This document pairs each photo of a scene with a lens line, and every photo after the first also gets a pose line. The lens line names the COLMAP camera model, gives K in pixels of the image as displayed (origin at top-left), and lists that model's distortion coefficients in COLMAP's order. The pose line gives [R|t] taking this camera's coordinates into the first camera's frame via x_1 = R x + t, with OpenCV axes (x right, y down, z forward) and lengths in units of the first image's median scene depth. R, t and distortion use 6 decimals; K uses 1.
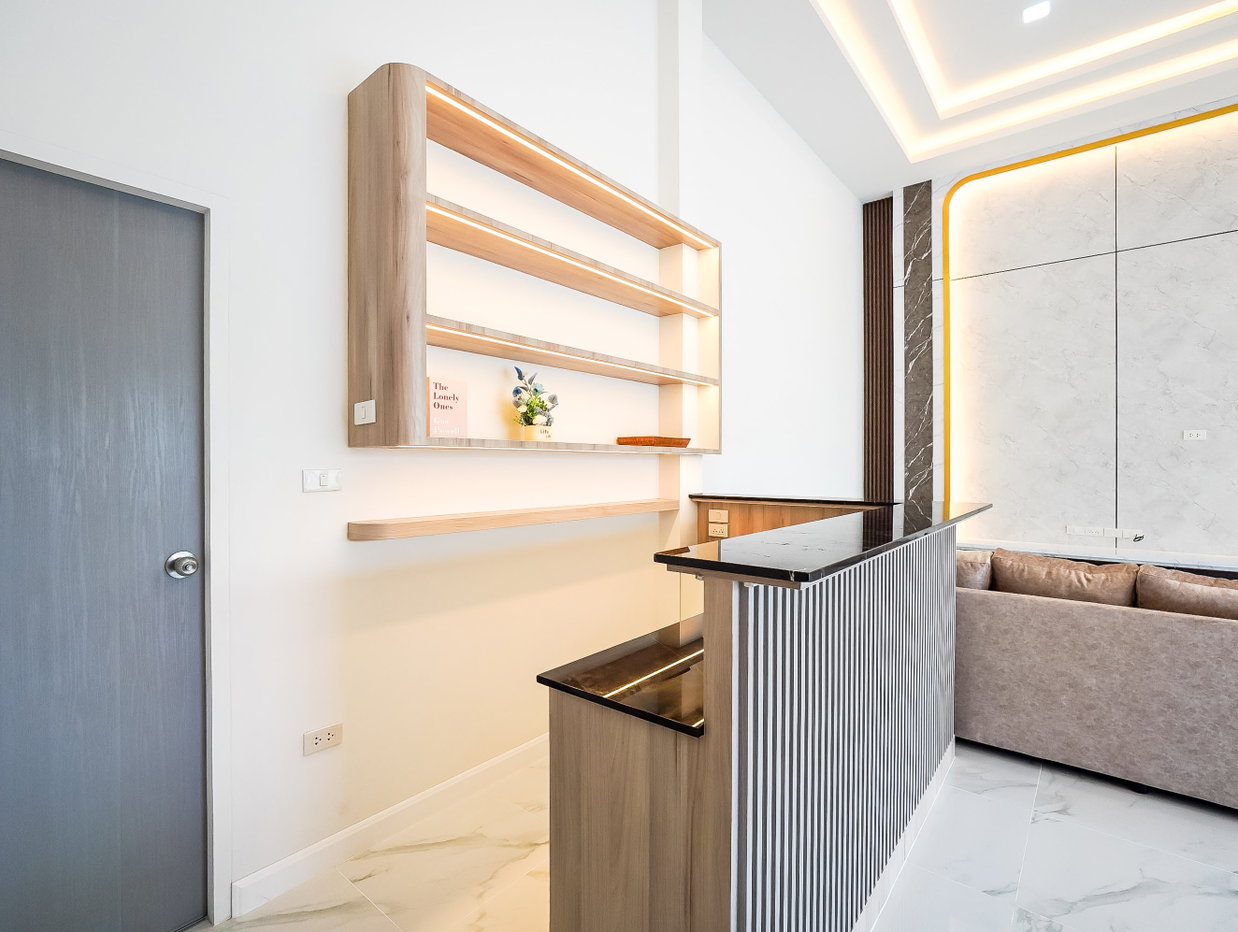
lens RADIAL K [[580.2, 0, 620.8], [0, 580.2, 468.7], [0, 0, 1]] dist [-0.008511, 0.003736]
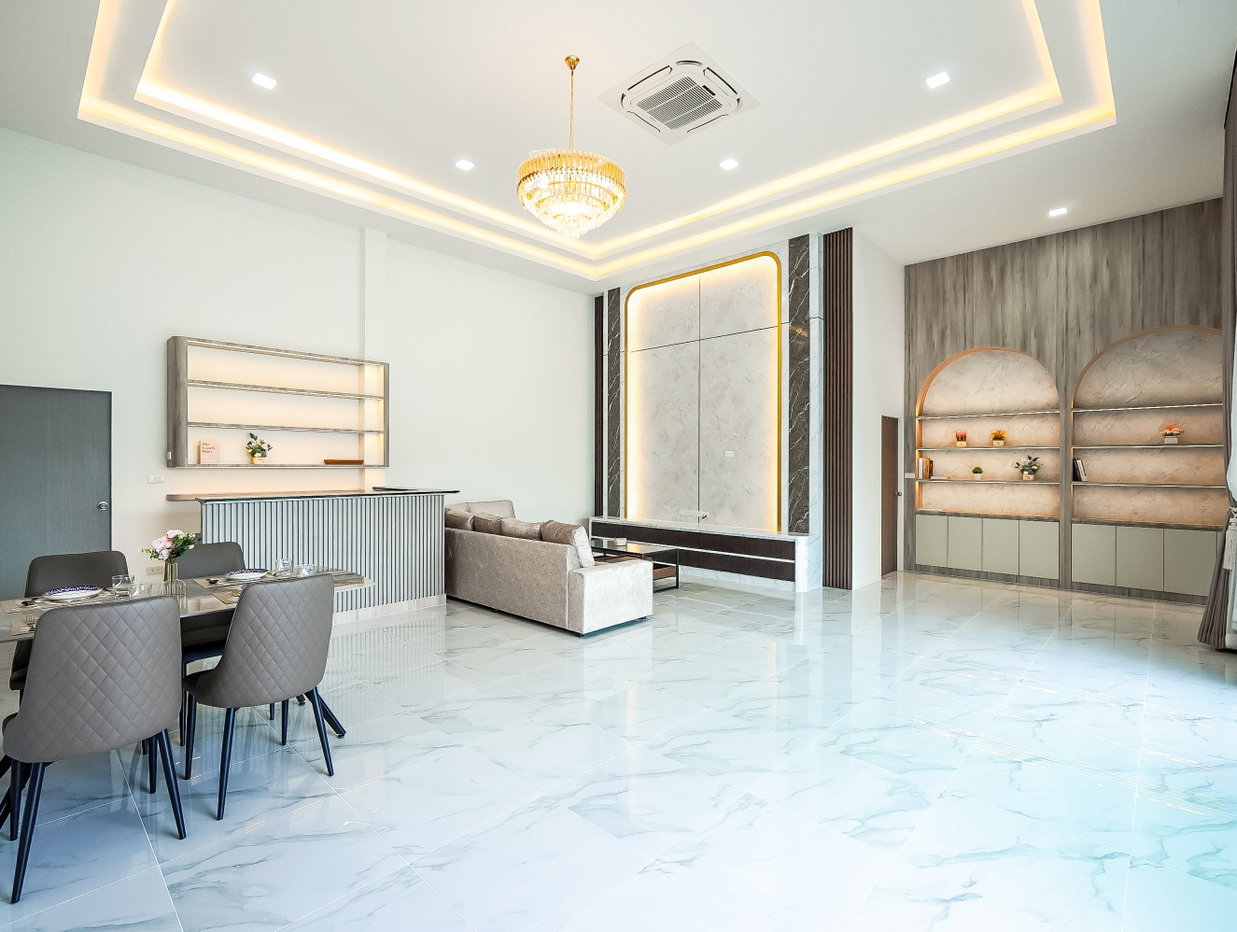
lens RADIAL K [[579.7, 0, 613.8], [0, 579.7, 465.5], [0, 0, 1]] dist [-0.008511, 0.003736]
pose [[0.997113, 0.001579, -0.075912, 0.869134], [-0.002133, 0.999972, -0.007218, -0.014447], [0.075899, 0.007359, 0.997088, -0.740126]]
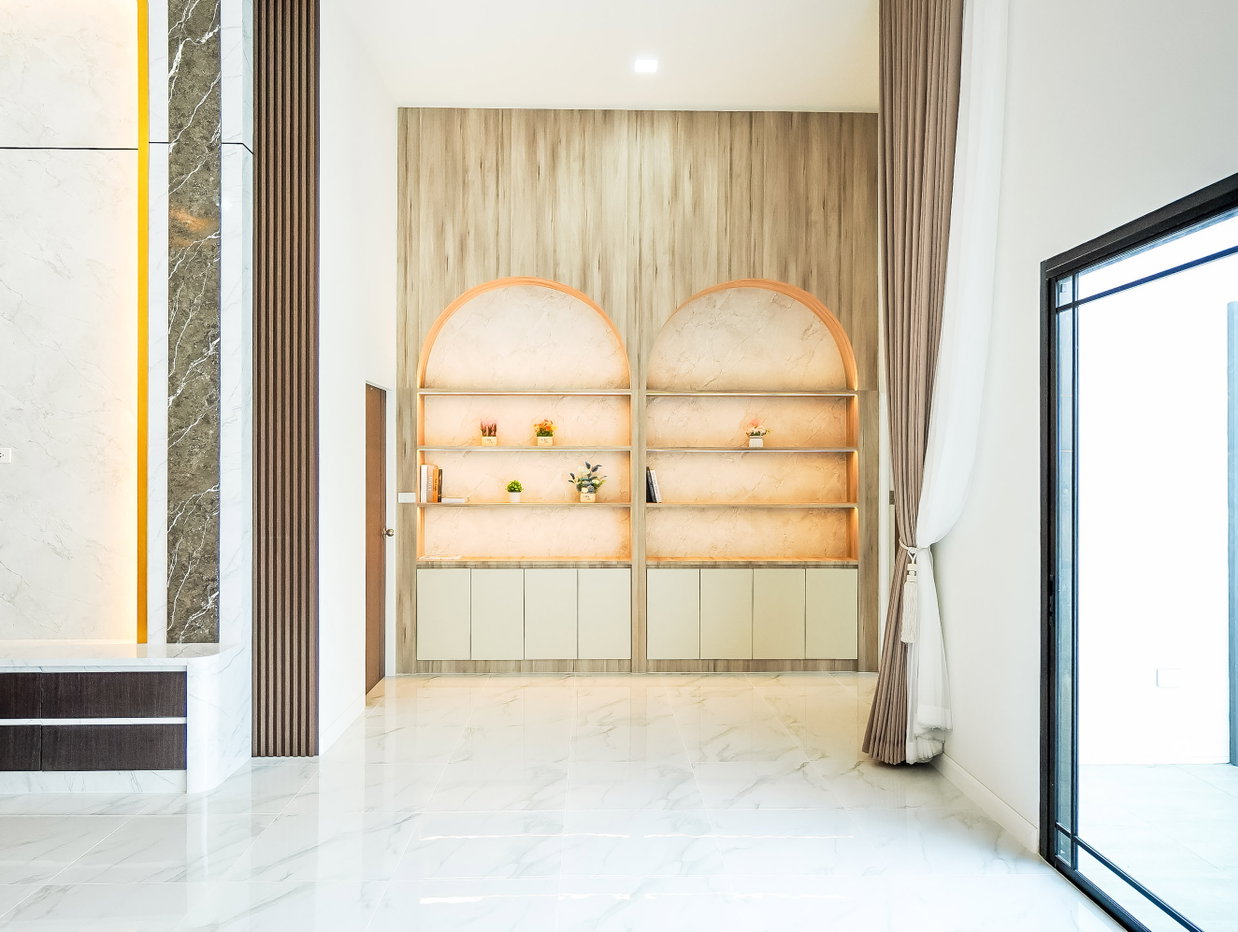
lens RADIAL K [[841.8, 0, 617.0], [0, 841.8, 465.5], [0, 0, 1]] dist [-0.017611, 0.004244]
pose [[0.747146, 0.000410, 0.664659, 0.979350], [0.006386, 0.999949, -0.007797, -0.039170], [-0.664629, 0.010070, 0.747106, -0.150202]]
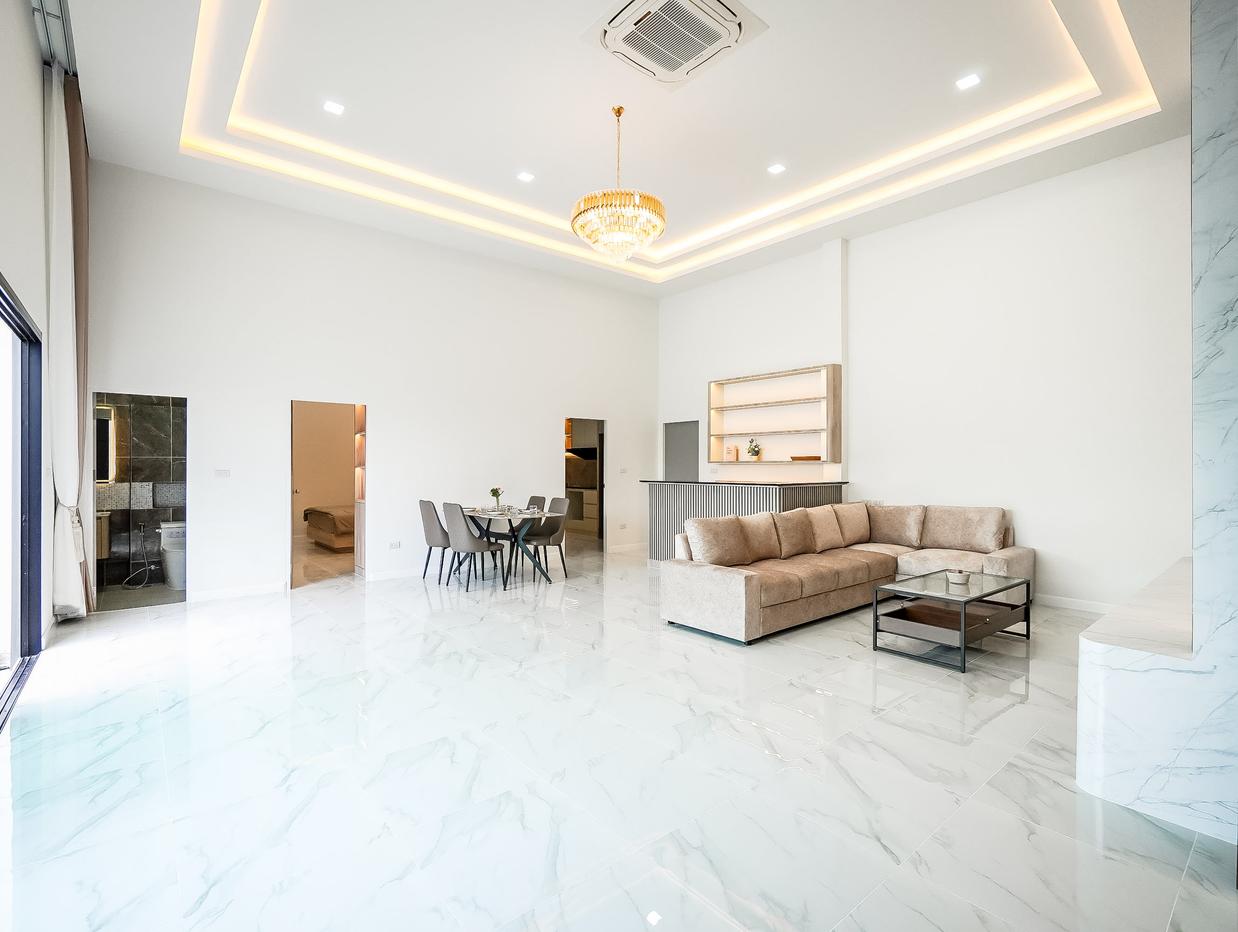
lens RADIAL K [[580.2, 0, 625.6], [0, 580.2, 463.1], [0, 0, 1]] dist [-0.008511, 0.003736]
pose [[-0.172509, -0.006251, -0.984988, 1.880222], [-0.007066, 0.999962, -0.005108, -0.005026], [0.984983, 0.006079, -0.172546, 0.477996]]
